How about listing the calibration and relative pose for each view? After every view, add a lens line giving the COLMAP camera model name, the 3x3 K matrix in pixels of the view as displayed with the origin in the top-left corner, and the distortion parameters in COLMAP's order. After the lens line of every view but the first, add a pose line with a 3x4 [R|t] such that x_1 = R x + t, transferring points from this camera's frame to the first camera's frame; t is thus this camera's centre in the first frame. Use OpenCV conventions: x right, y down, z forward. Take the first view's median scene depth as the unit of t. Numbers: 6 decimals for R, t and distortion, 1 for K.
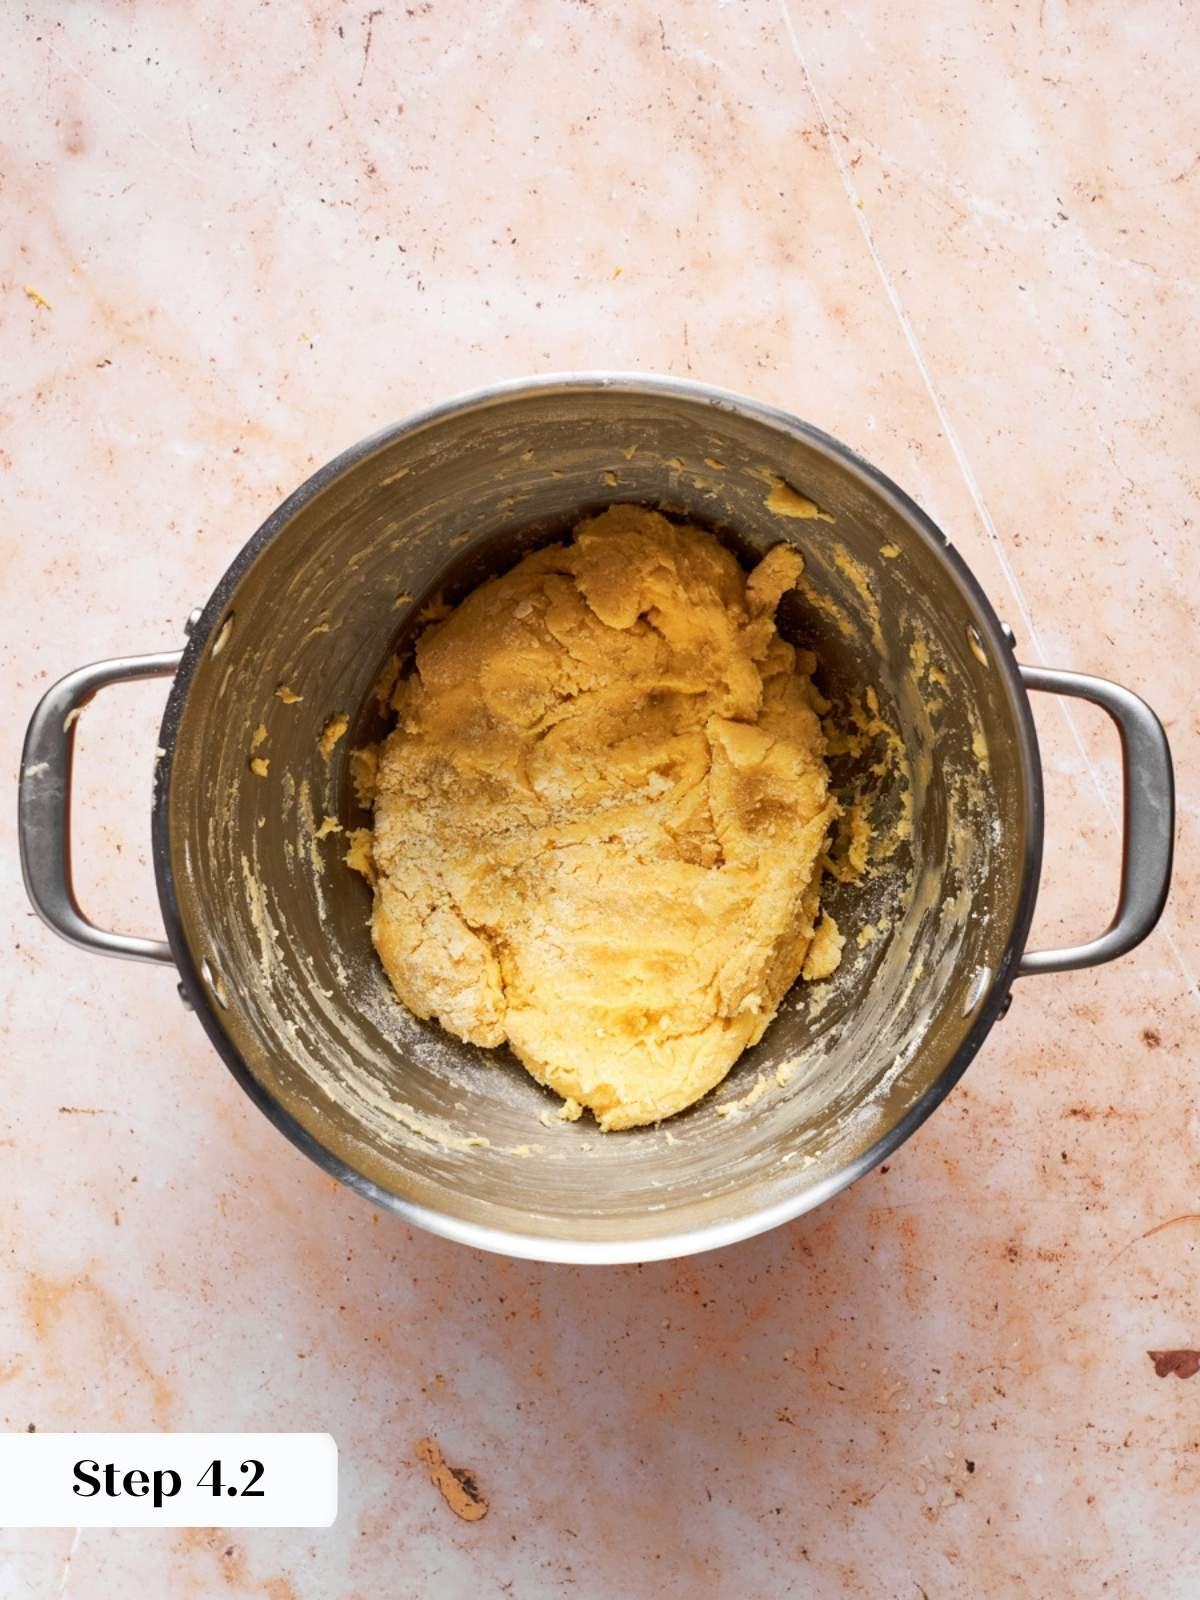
lens RADIAL K [[3300.1, 0, 600.0], [0, 3300.1, 800.0], [0, 0, 1]] dist [-0.157352, 0.125847]
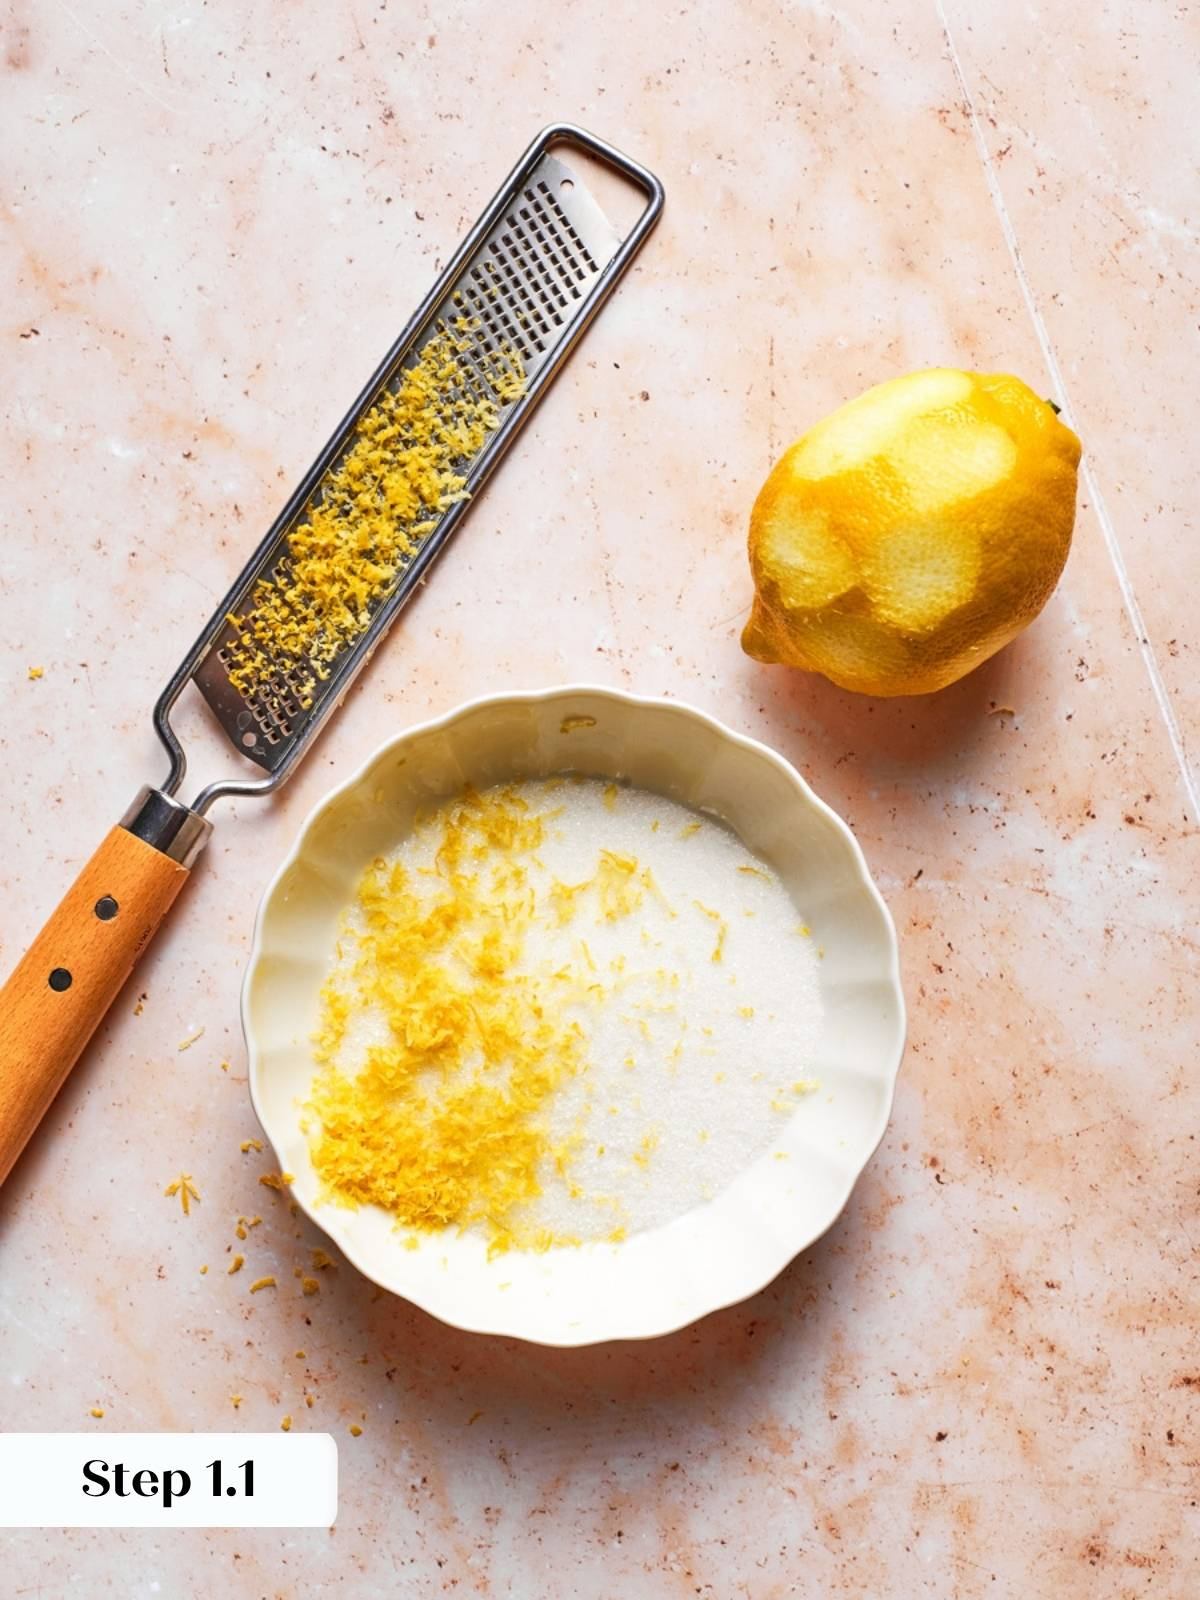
lens RADIAL K [[1127.4, 0, 578.7], [0, 1127.4, 898.8], [0, 0, 1]] dist [-0.009911, -0.002784]
pose [[0.996613, 0.078690, -0.023878, -0.003048], [-0.078584, 0.996893, 0.005345, -0.009718], [0.024225, -0.003451, 0.999701, 0.730405]]
